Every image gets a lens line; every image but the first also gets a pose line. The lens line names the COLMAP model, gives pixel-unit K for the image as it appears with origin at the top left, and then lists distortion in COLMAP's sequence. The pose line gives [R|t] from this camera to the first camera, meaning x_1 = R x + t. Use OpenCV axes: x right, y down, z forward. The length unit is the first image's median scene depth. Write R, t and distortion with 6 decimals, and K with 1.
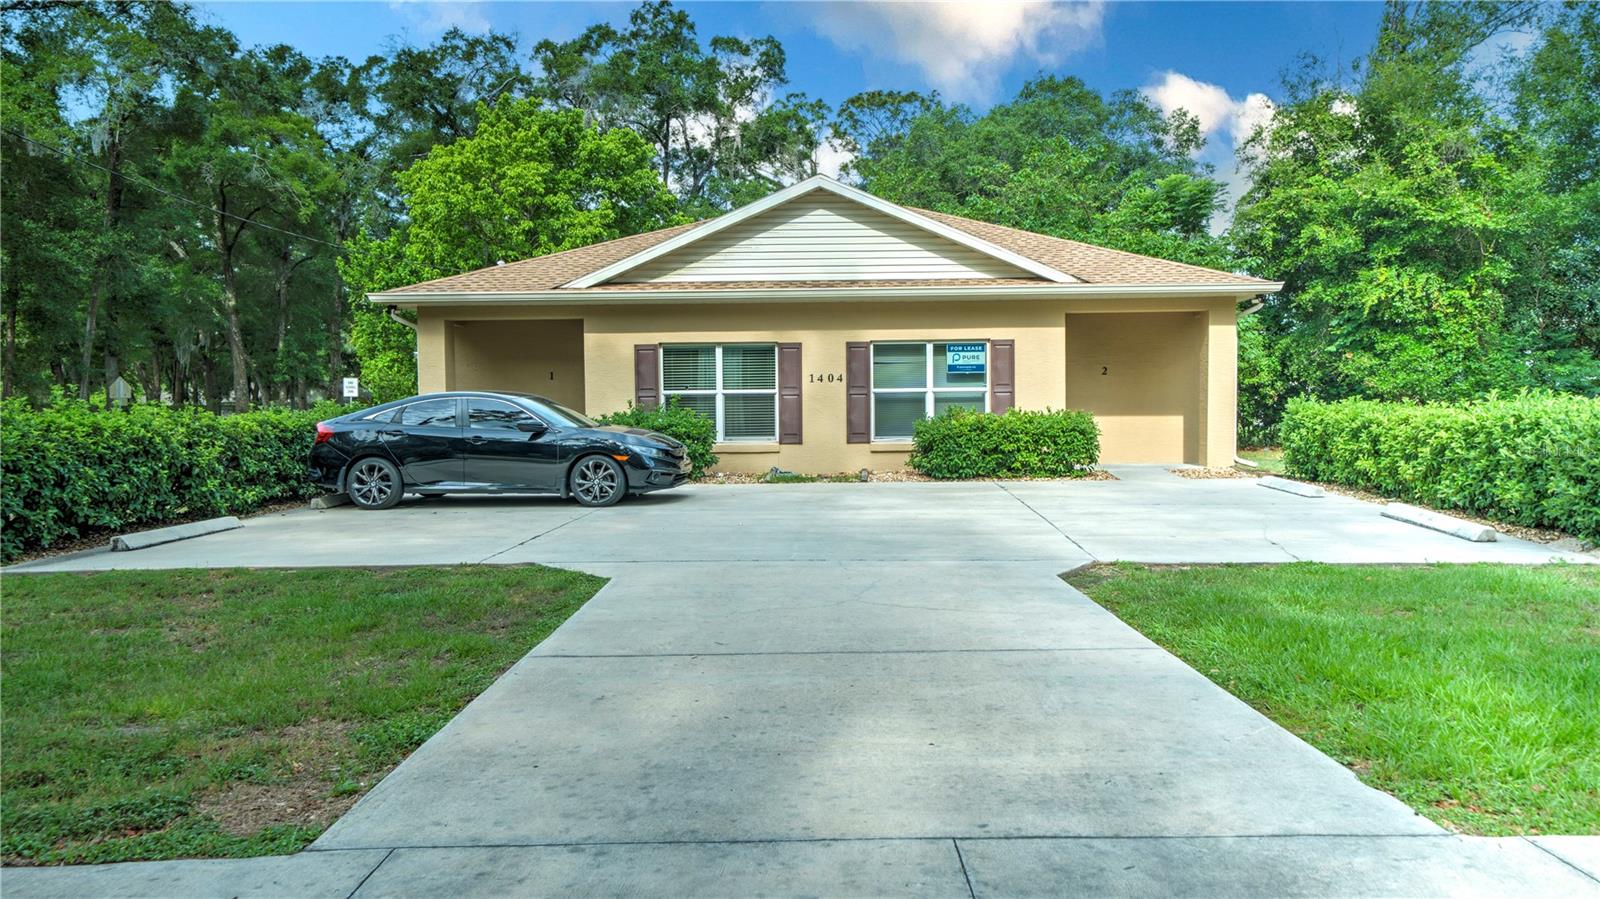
lens RADIAL K [[1108.7, 0, 846.1], [0, 1108.7, 447.2], [0, 0, 1]] dist [0.026080, 0.003591]
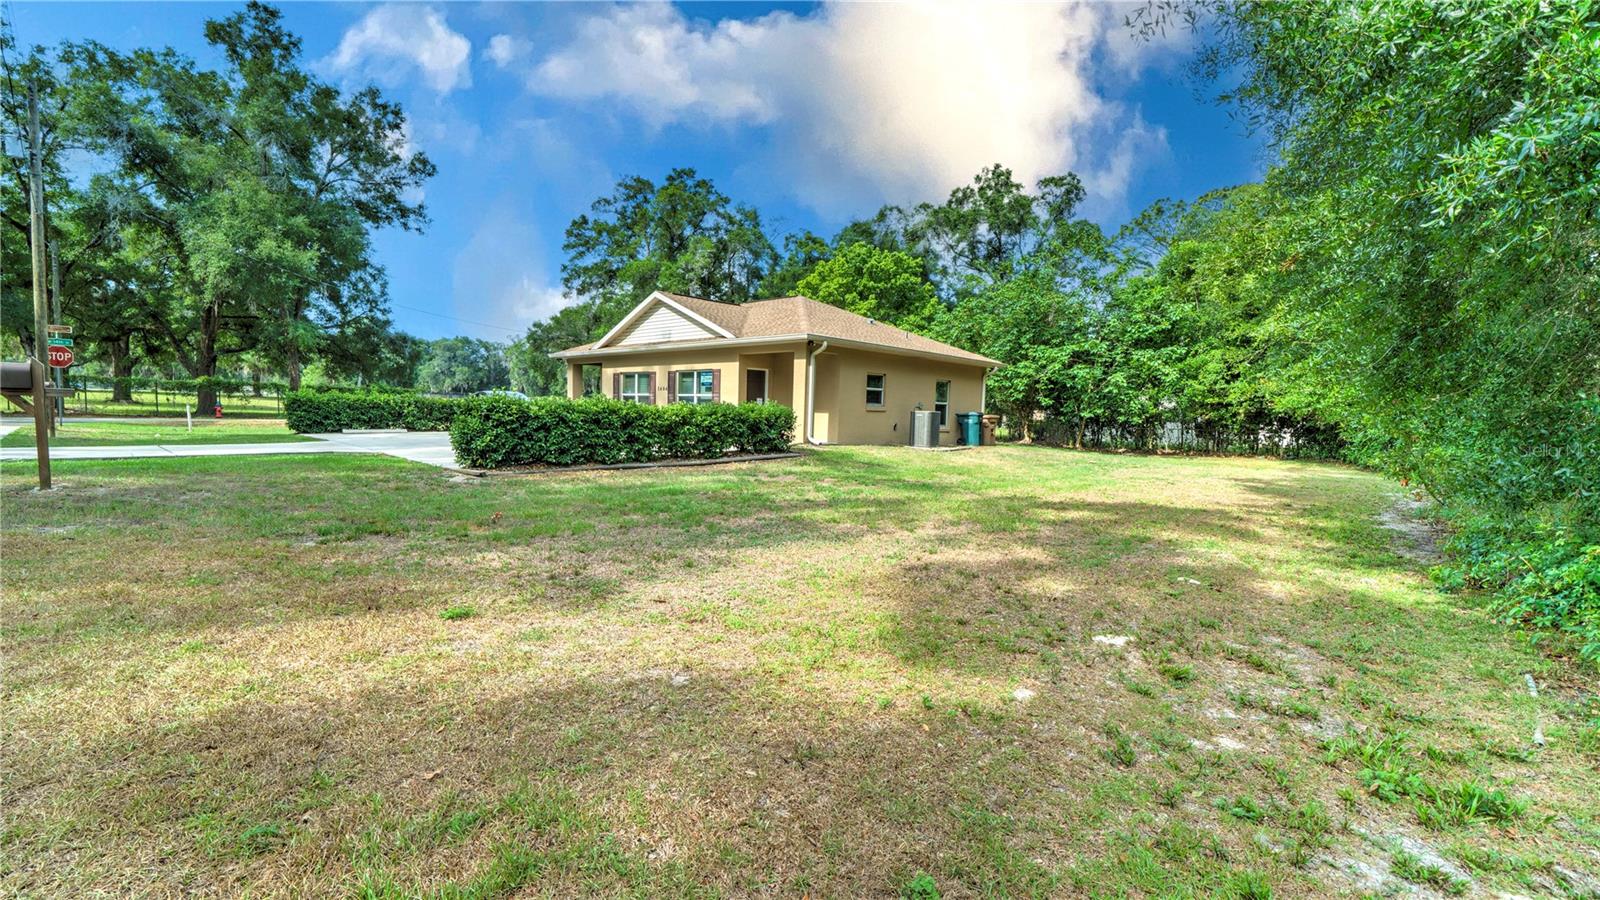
lens RADIAL K [[670.3, 0, 800.0], [0, 670.3, 450.0], [0, 0, 1]] dist [-0.016919, 0.000138]
pose [[0.738457, 0.070191, -0.670637, 1.030140], [-0.056686, 0.997509, 0.041984, -0.014447], [0.671913, 0.007013, 0.740597, 0.240412]]
